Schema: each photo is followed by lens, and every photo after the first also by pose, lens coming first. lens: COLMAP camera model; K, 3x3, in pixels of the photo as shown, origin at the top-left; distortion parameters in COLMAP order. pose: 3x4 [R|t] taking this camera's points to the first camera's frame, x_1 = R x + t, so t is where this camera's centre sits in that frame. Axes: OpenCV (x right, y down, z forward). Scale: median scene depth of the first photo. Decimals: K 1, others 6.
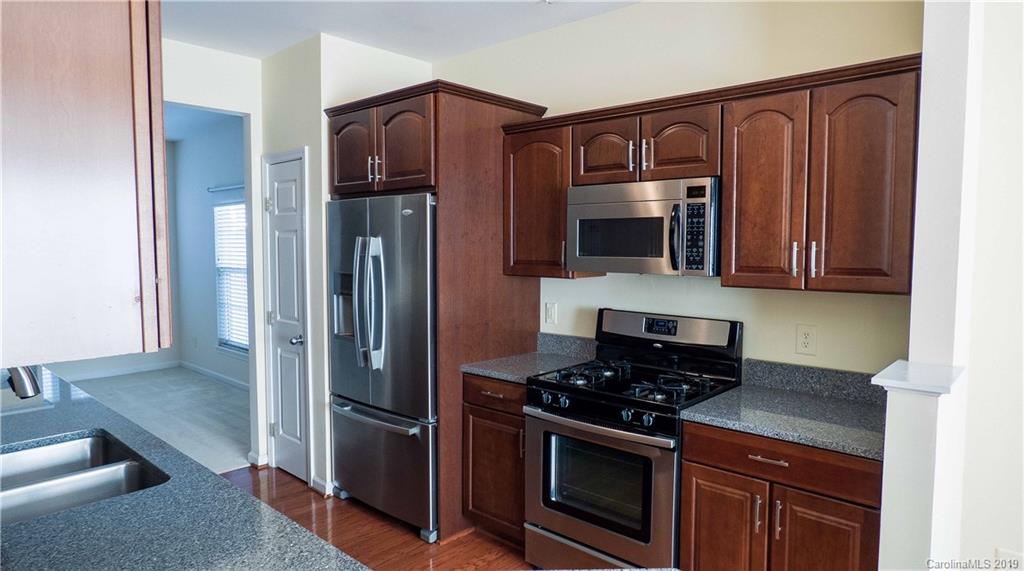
lens RADIAL K [[623.7, 0, 510.7], [0, 623.7, 276.7], [0, 0, 1]] dist [-0.036885, 0.027117]
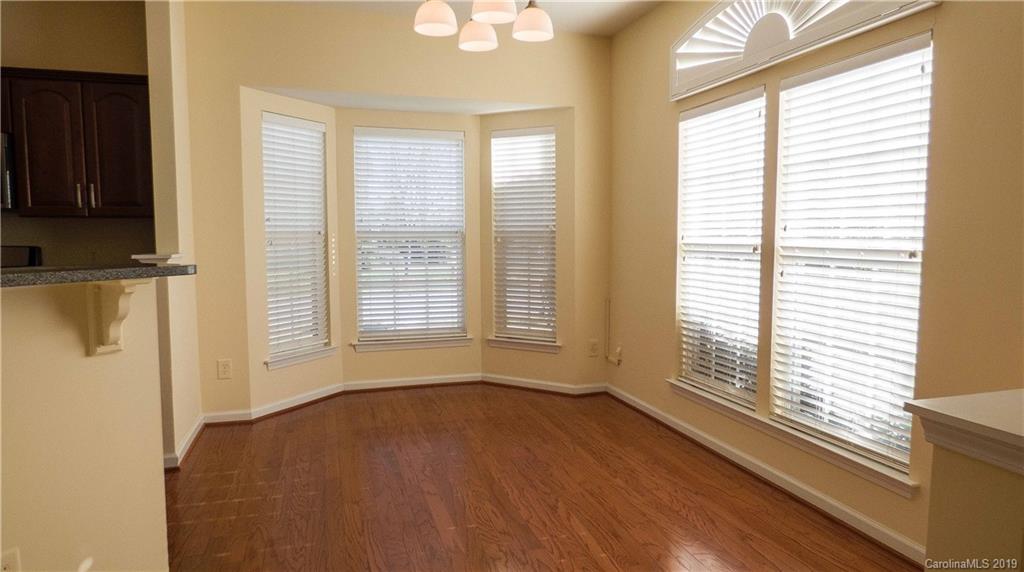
lens RADIAL K [[623.7, 0, 514.7], [0, 623.7, 291.9], [0, 0, 1]] dist [-0.036885, 0.027117]
pose [[0.513734, -0.081629, 0.854057, -0.236181], [0.048814, 0.996632, 0.065893, 0.127138], [-0.856560, 0.007838, 0.515988, -0.540907]]
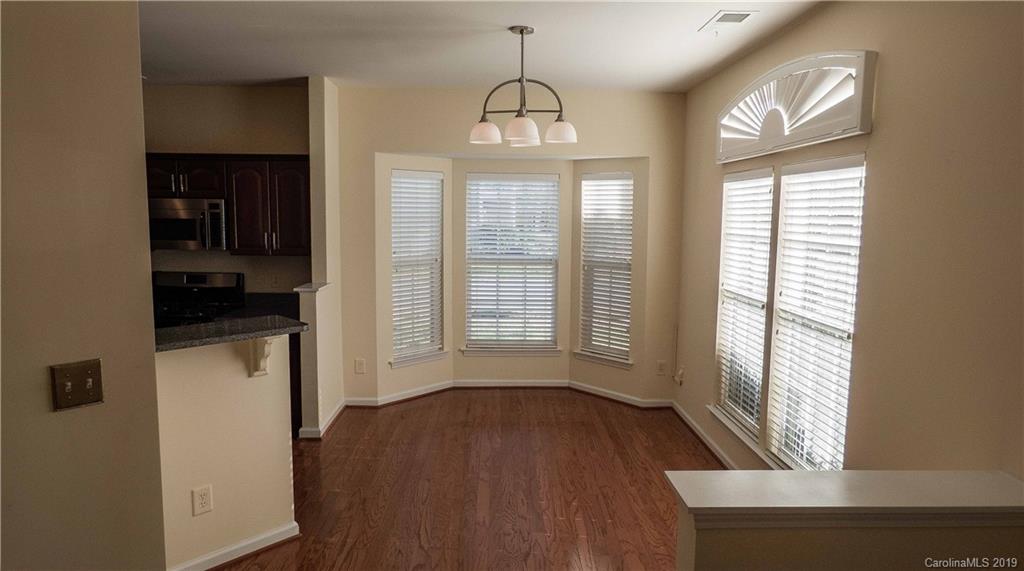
lens RADIAL K [[623.7, 0, 509.6], [0, 623.7, 289.5], [0, 0, 1]] dist [-0.036885, 0.027117]
pose [[0.731648, -0.078034, 0.677201, -0.311686], [0.027771, 0.996014, 0.084767, -0.015721], [-0.681116, -0.043213, 0.730899, -0.922245]]
